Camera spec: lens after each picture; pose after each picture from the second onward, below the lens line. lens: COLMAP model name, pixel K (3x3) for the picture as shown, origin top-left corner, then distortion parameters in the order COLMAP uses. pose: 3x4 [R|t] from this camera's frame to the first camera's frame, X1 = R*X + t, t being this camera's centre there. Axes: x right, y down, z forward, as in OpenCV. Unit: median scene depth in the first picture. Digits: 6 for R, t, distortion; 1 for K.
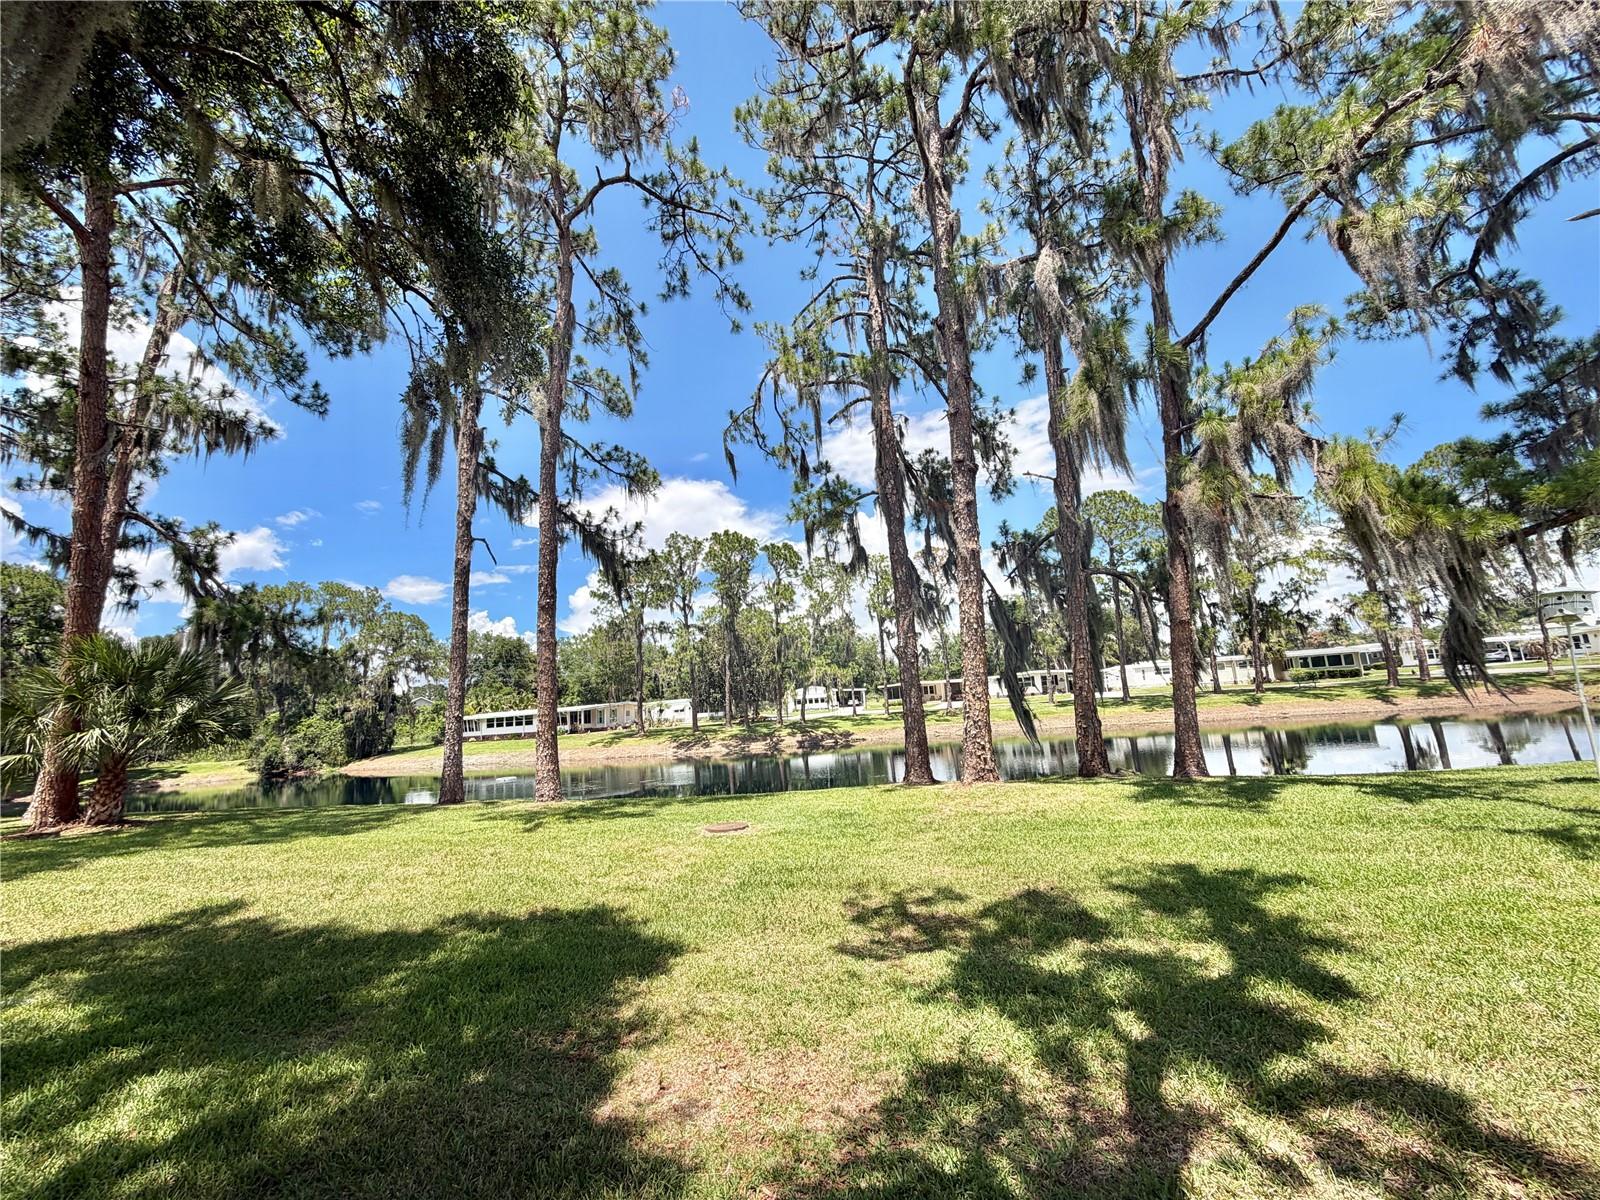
lens RADIAL K [[645.0, 0, 800.0], [0, 645.0, 600.0], [0, 0, 1]] dist [0.002260, -0.000461]
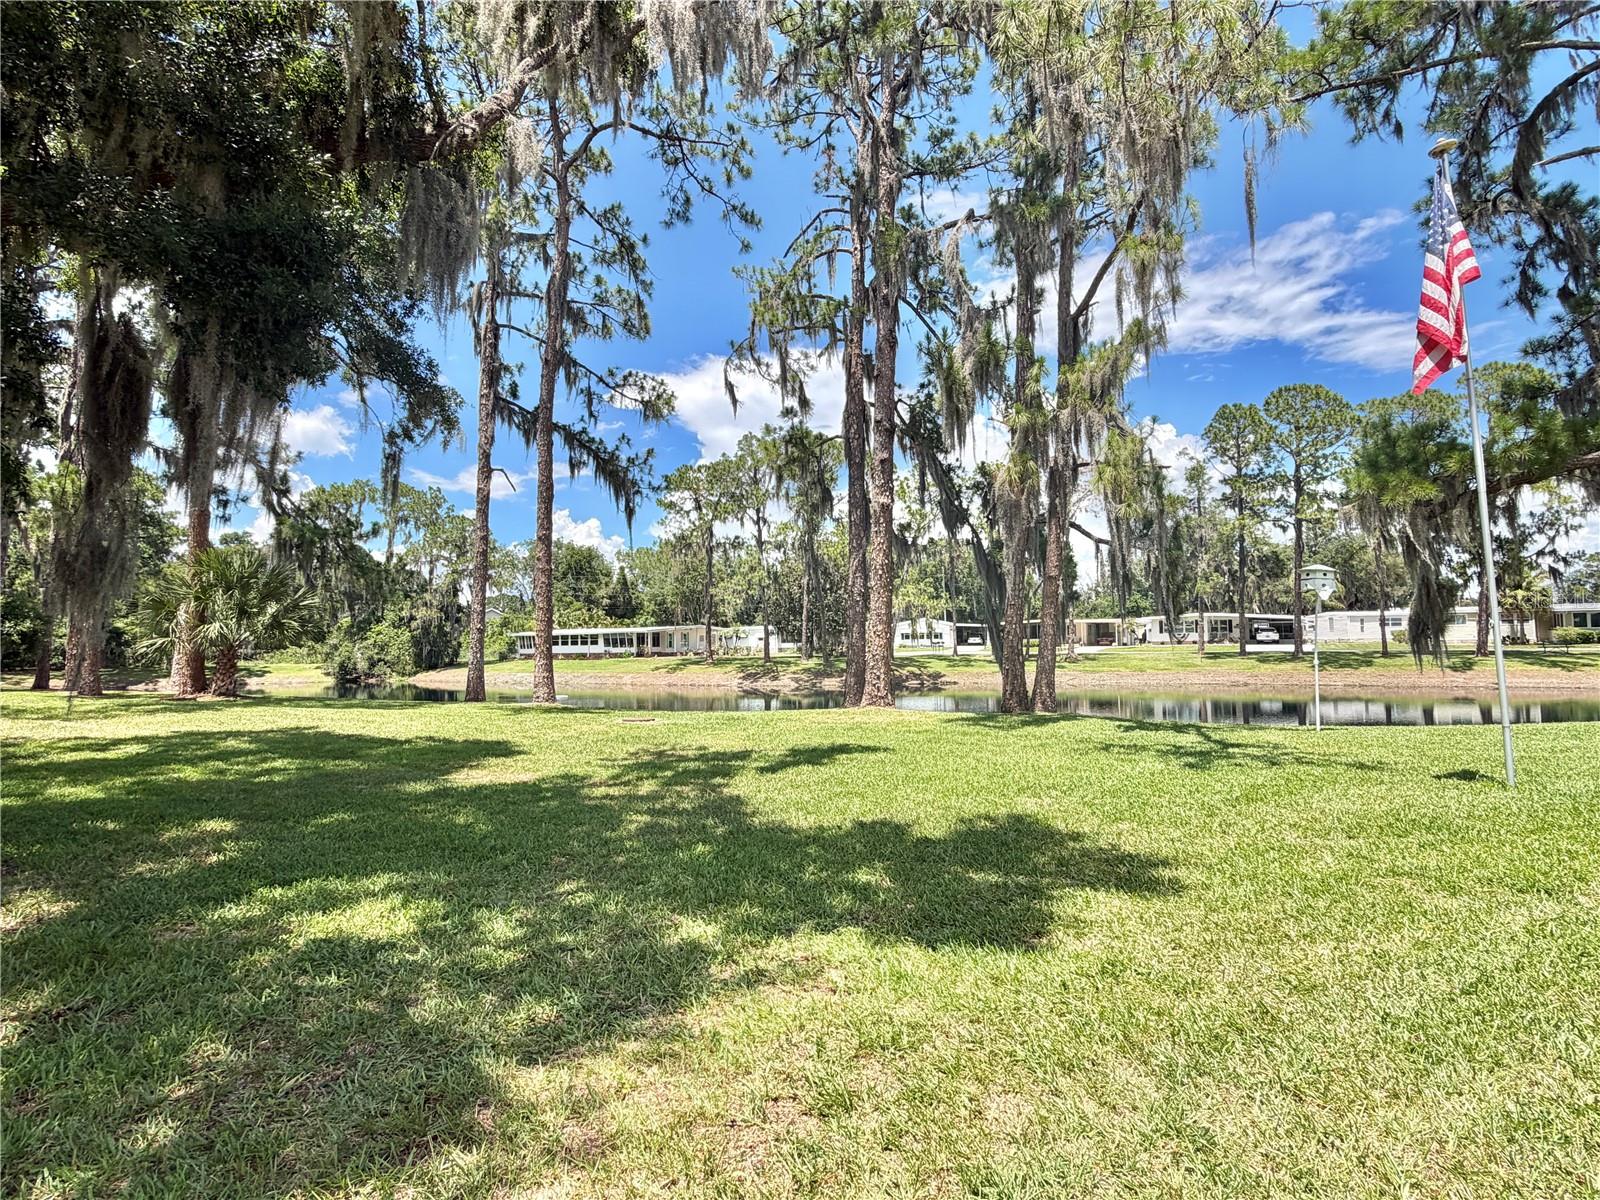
lens RADIAL K [[825.4, 0, 800.0], [0, 825.4, 600.0], [0, 0, 1]] dist [0.000925, 0.000431]
pose [[0.983167, 0.046323, -0.176740, 0.085592], [-0.025597, 0.992708, 0.117794, -0.016989], [0.180908, -0.111287, 0.977183, -0.097057]]
